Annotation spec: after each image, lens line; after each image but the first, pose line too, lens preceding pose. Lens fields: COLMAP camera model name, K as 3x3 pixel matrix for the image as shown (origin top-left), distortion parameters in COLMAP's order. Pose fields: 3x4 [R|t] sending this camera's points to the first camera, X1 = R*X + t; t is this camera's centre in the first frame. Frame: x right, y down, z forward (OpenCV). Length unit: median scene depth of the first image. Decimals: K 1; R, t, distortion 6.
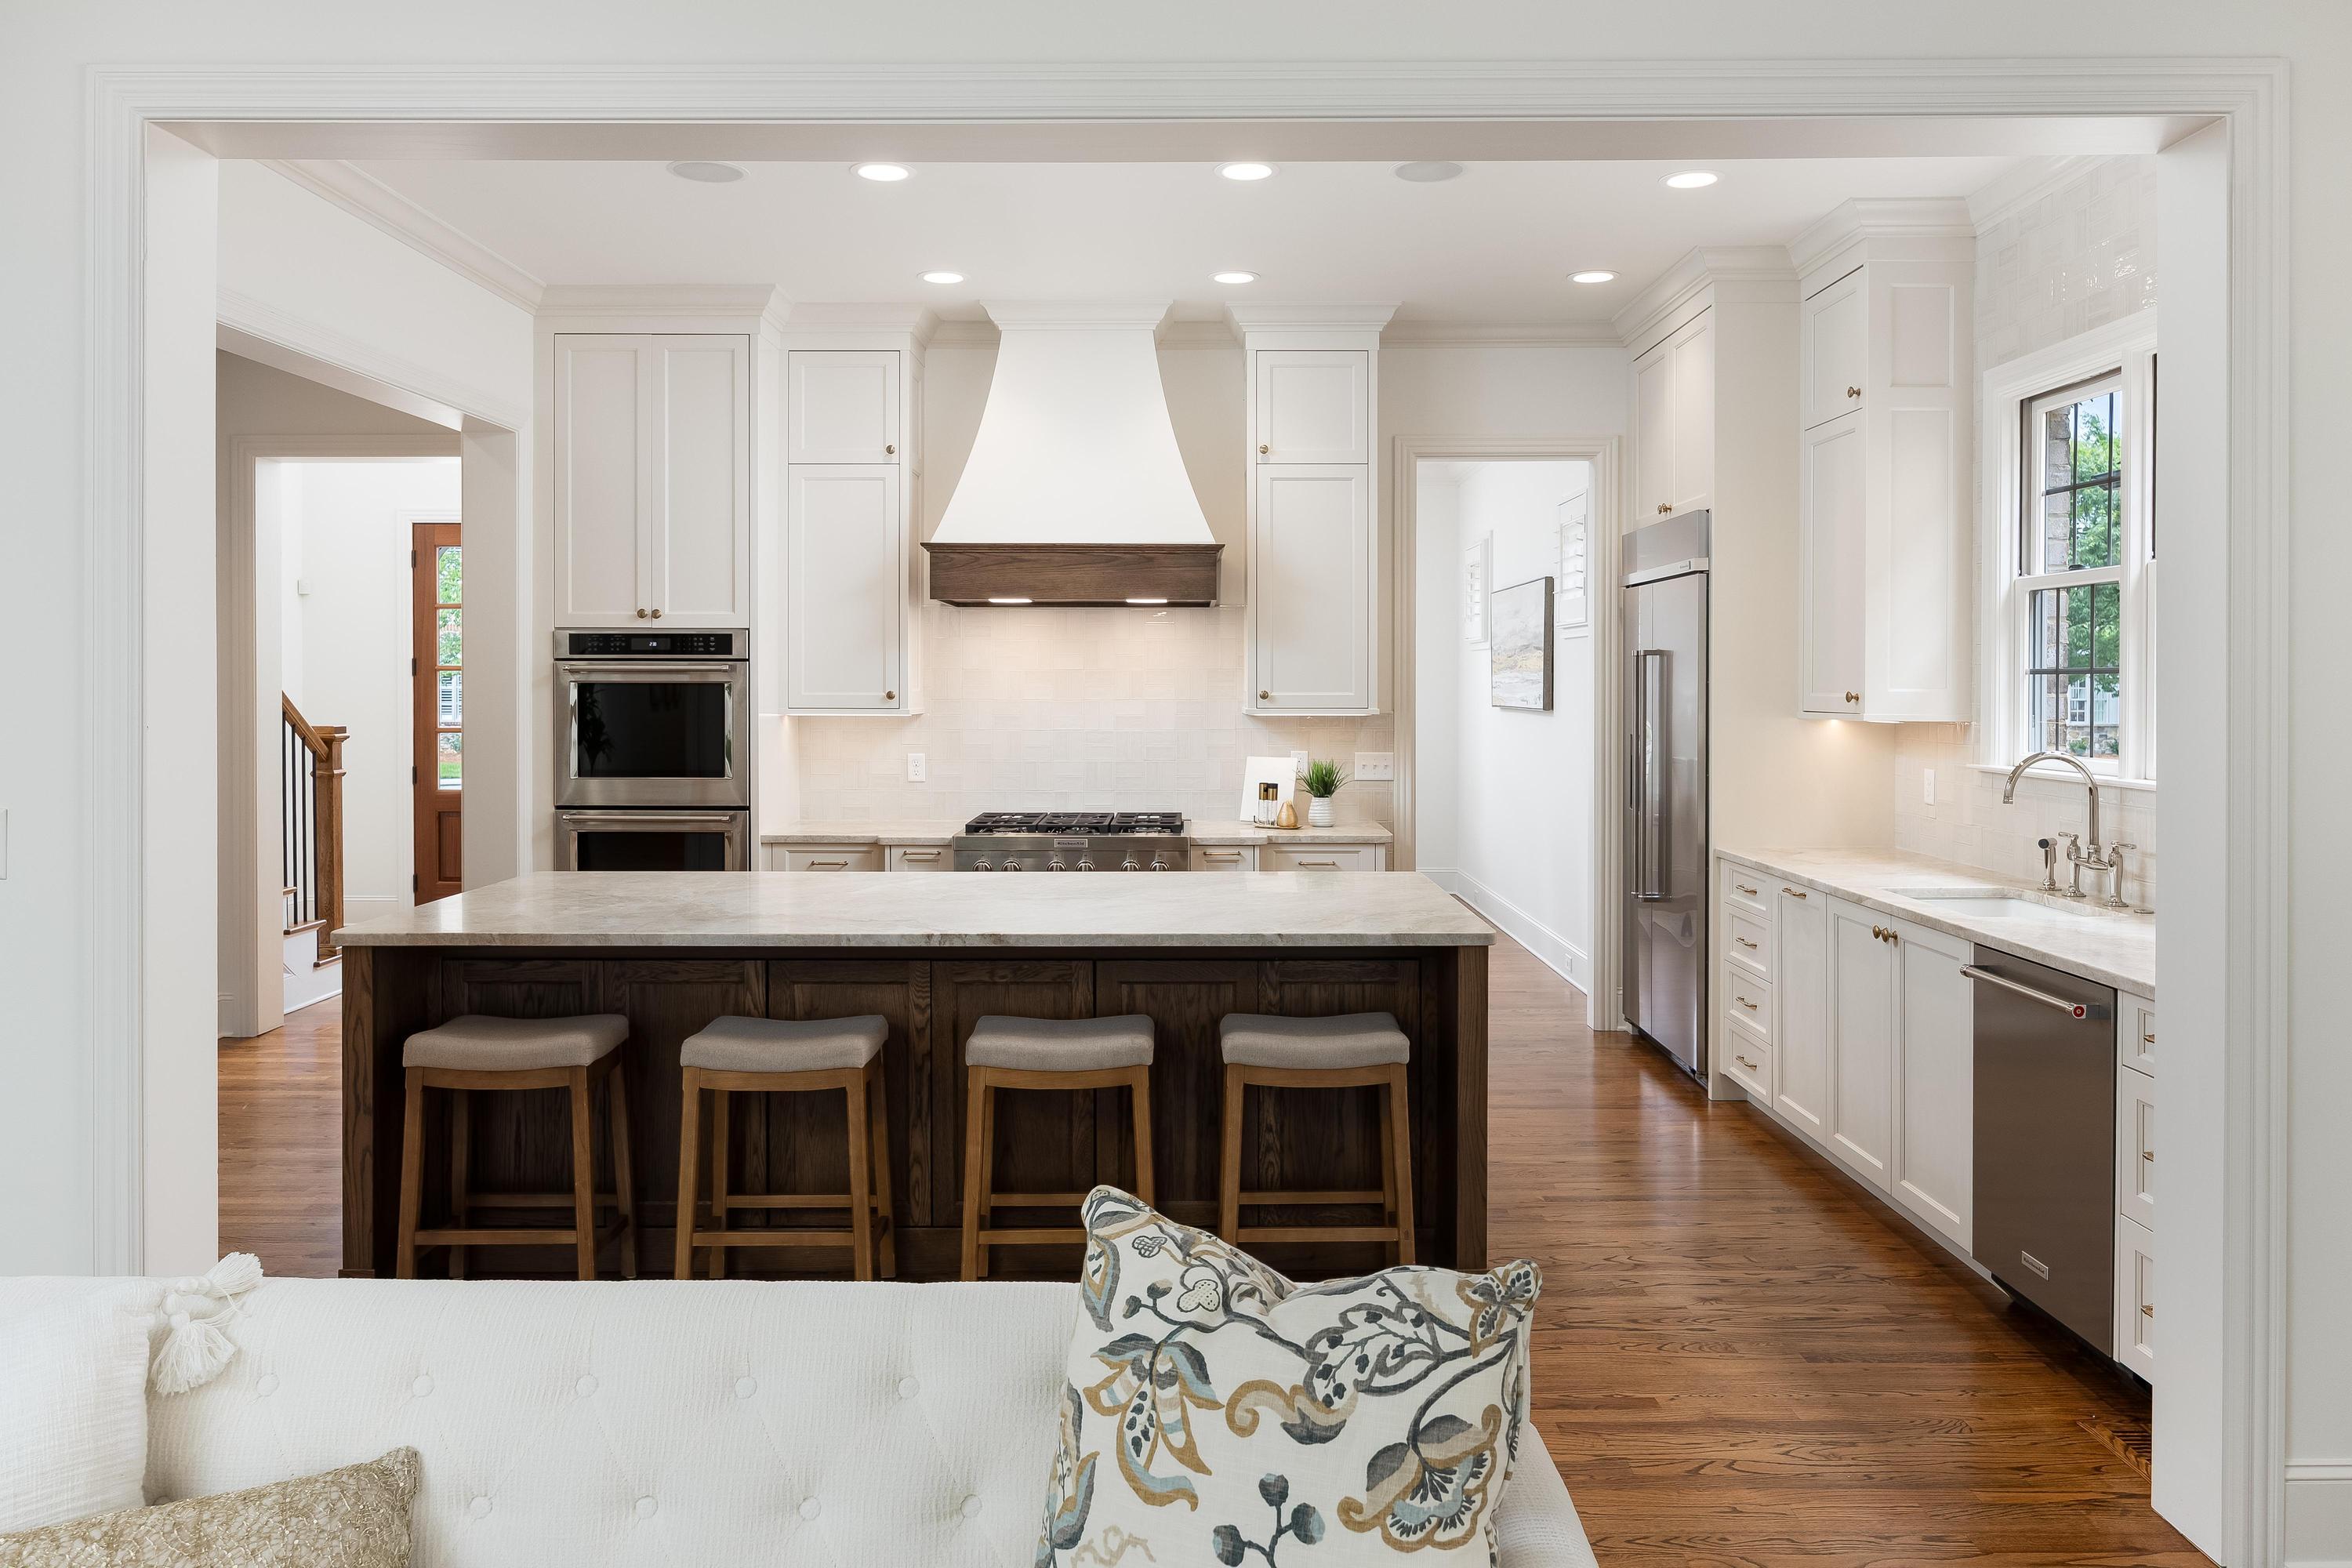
lens RADIAL K [[1666.6, 0, 1172.3], [0, 1666.6, 684.3], [0, 0, 1]] dist [-0.028416, -0.001873]
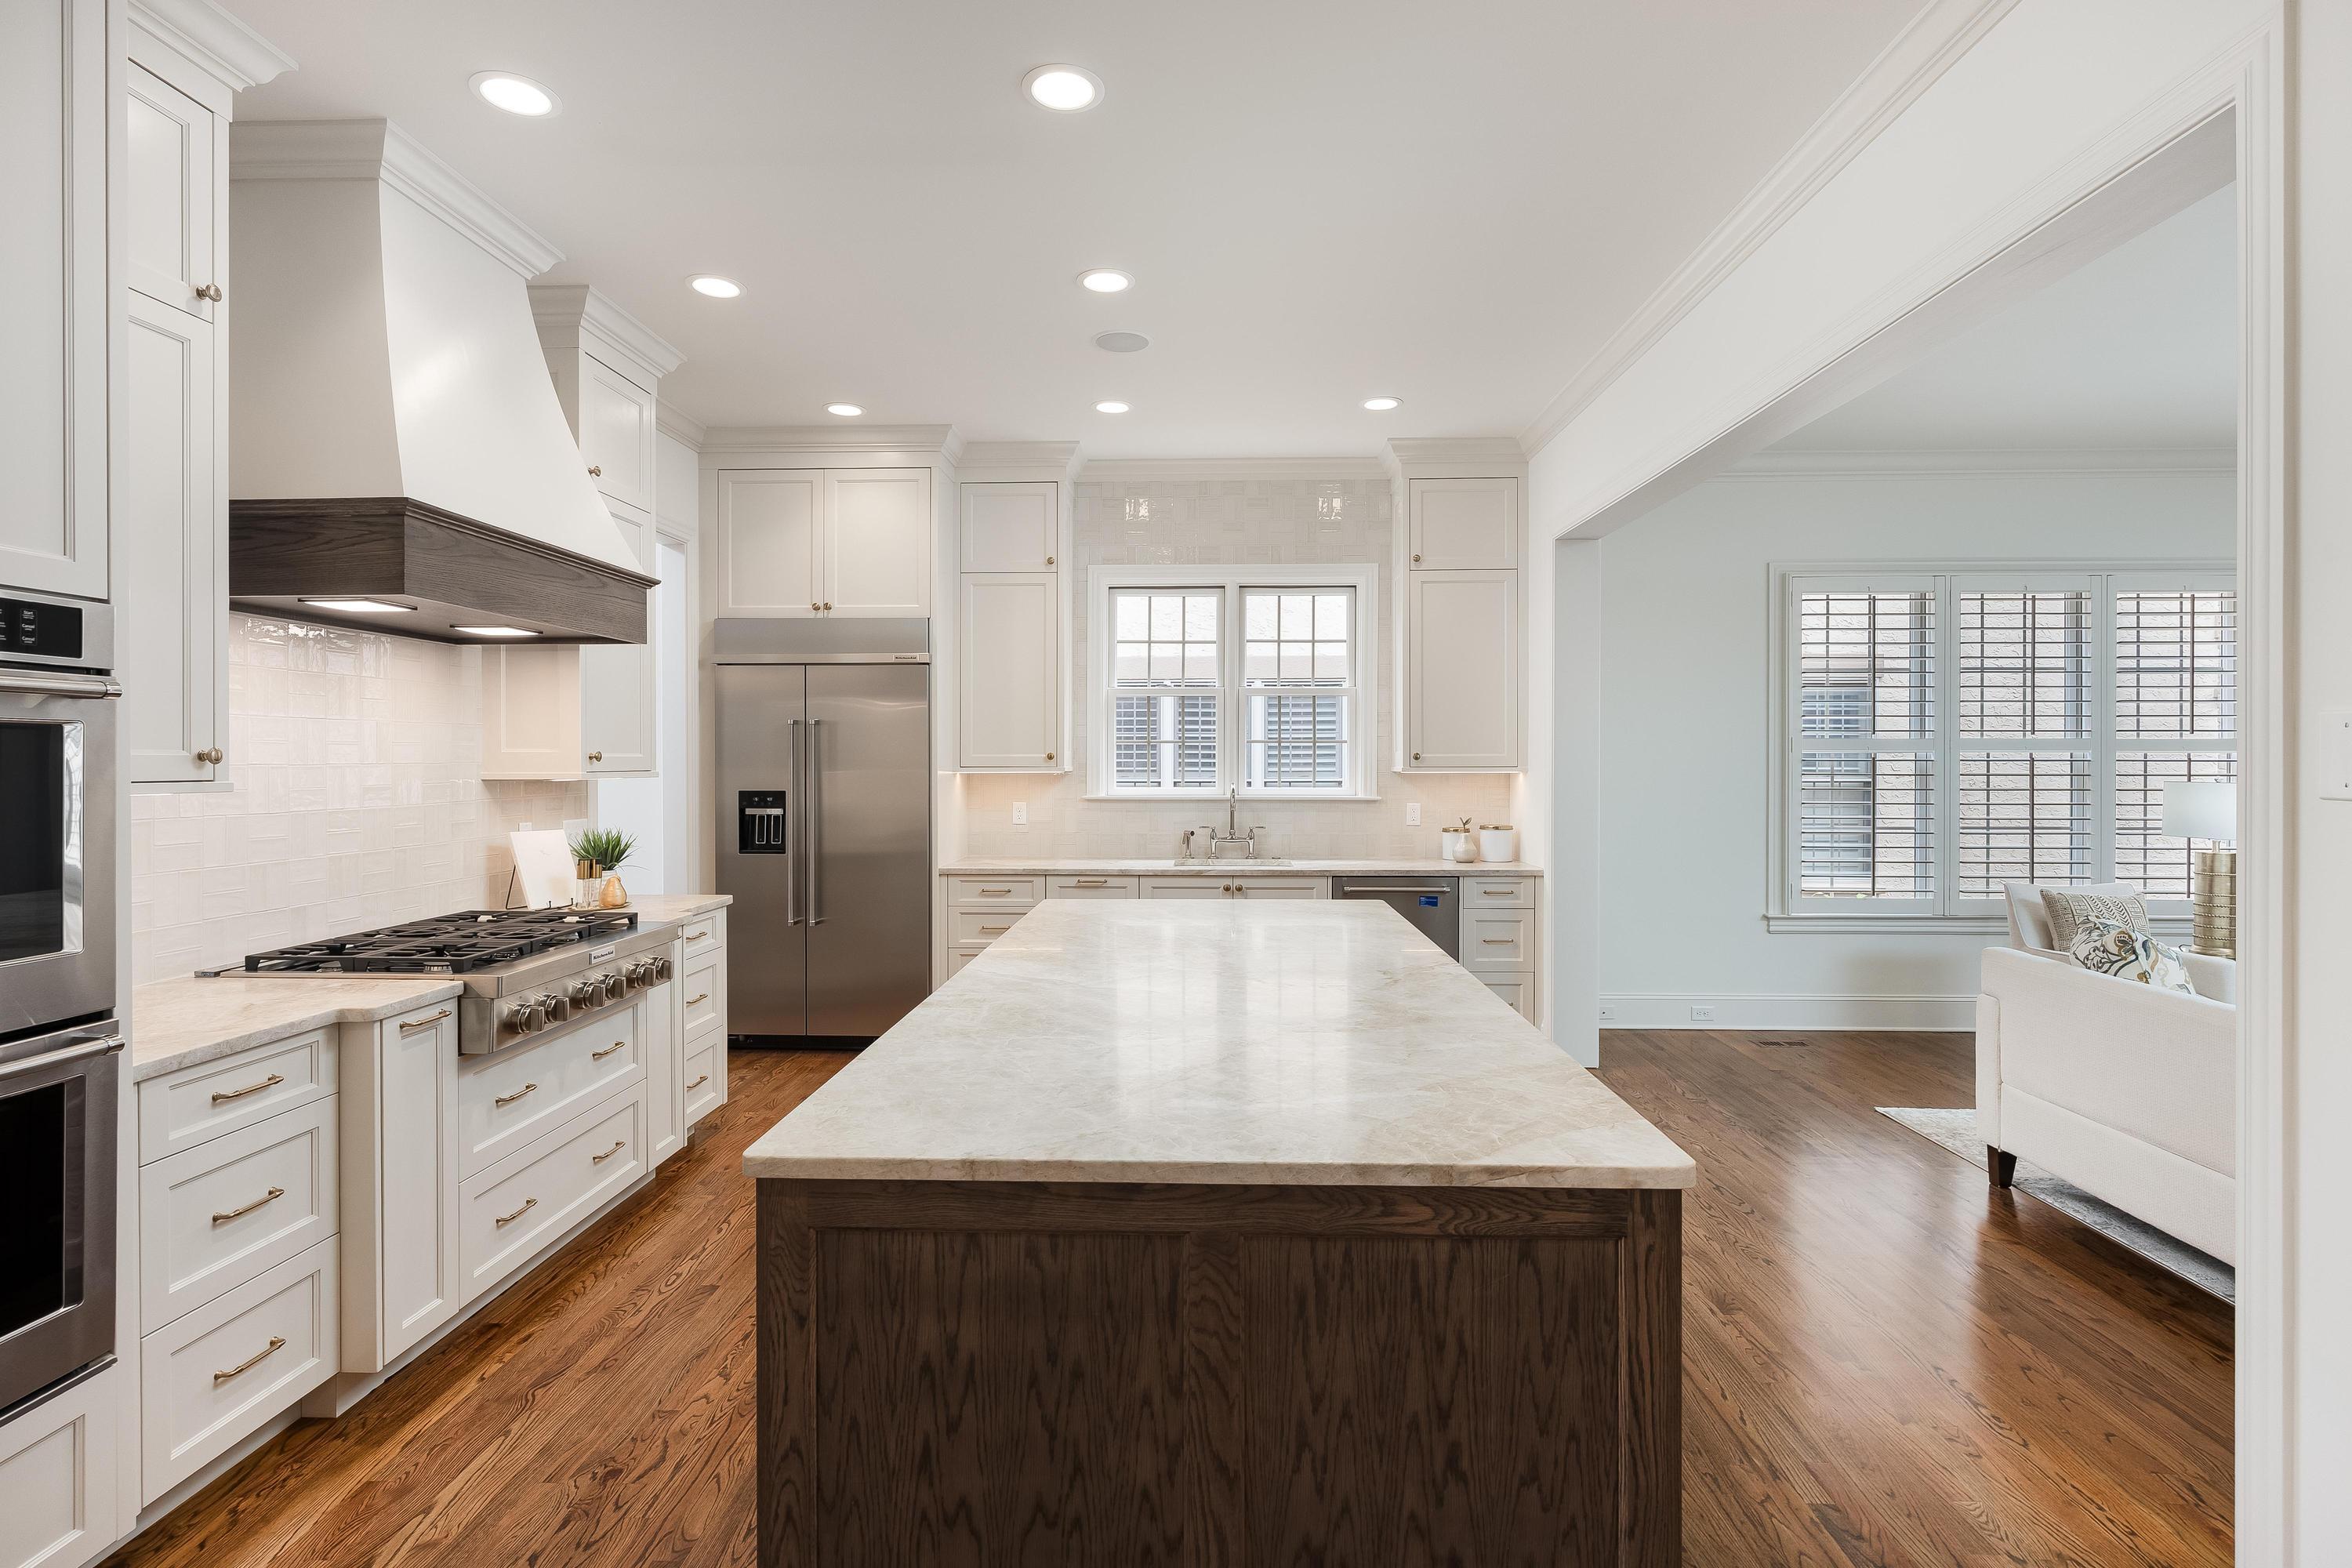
lens RADIAL K [[1127.7, 0, 1176.5], [0, 1127.7, 770.7], [0, 0, 1]] dist [-0.002943, 0.000320]
pose [[0.030867, -0.010950, 0.999464, -0.542206], [0.001783, 0.999939, 0.010900, 0.008300], [-0.999522, 0.001445, 0.030885, 0.710264]]
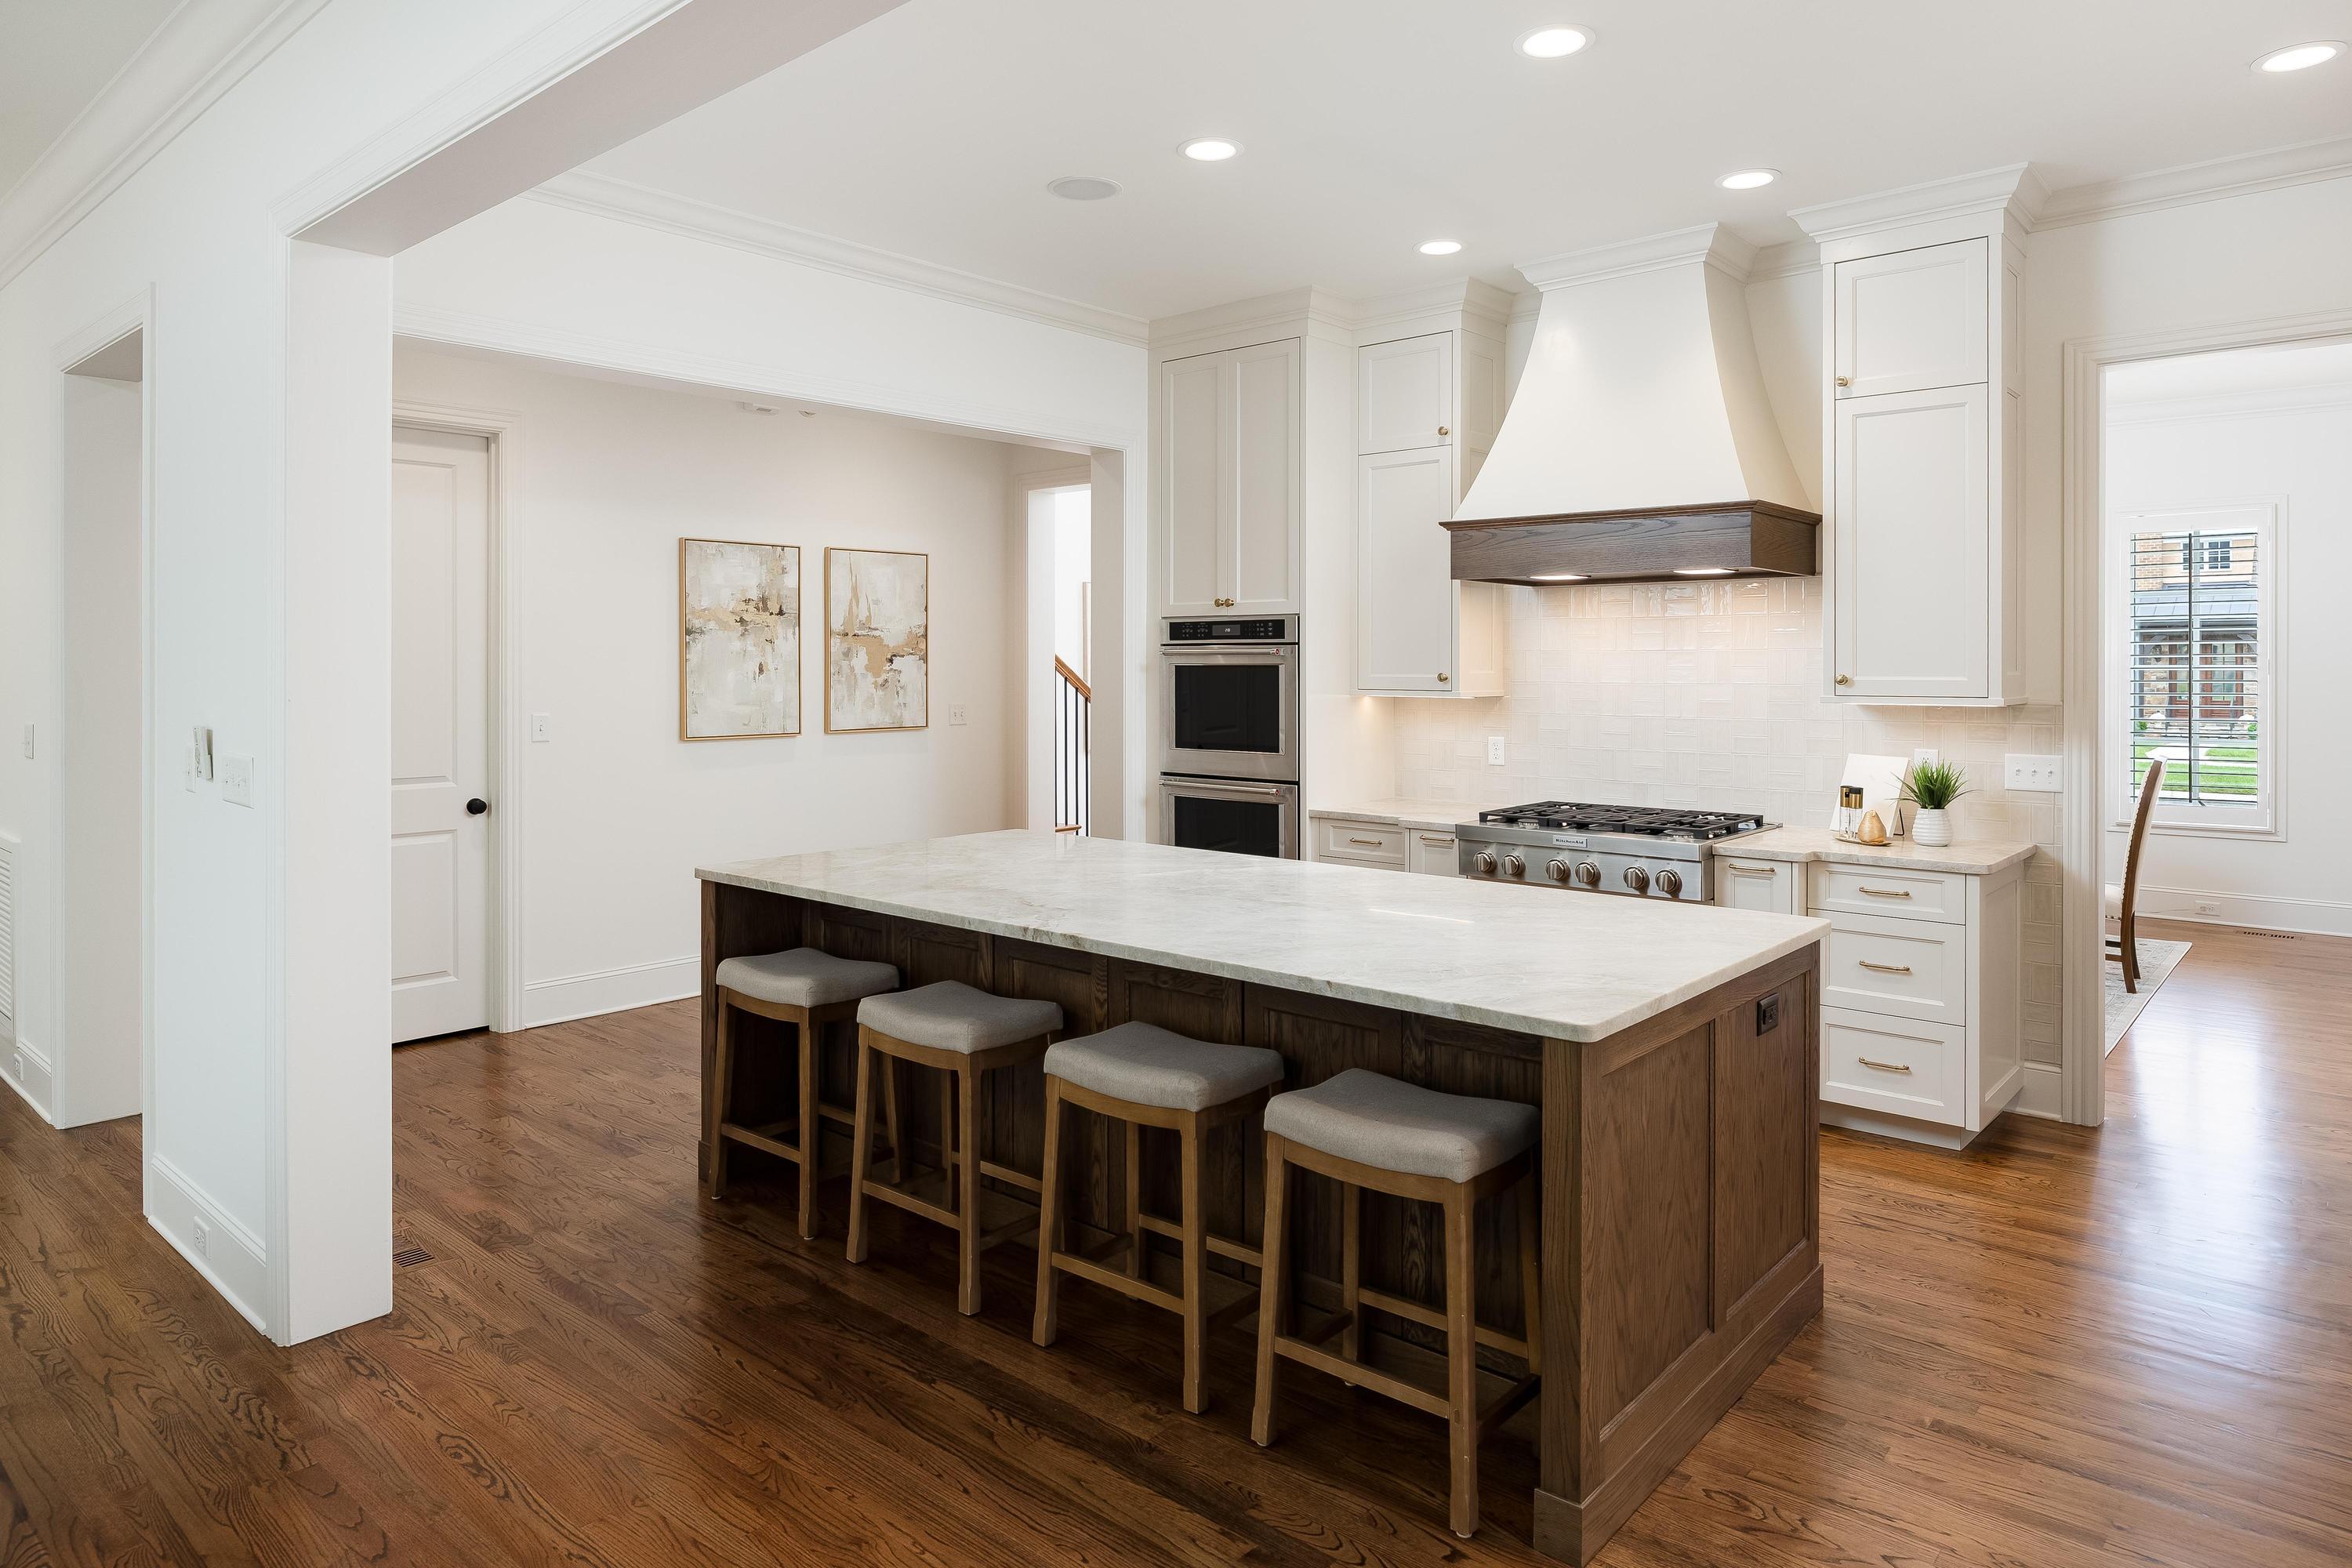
lens RADIAL K [[1403.8, 0, 1175.2], [0, 1403.8, 664.9], [0, 0, 1]] dist [-0.006471, -0.000283]
pose [[0.753242, 0.000100, -0.657744, 0.275666], [-0.000470, 1.000000, -0.000386, -0.000703], [0.657743, 0.000600, 0.753242, 0.272820]]
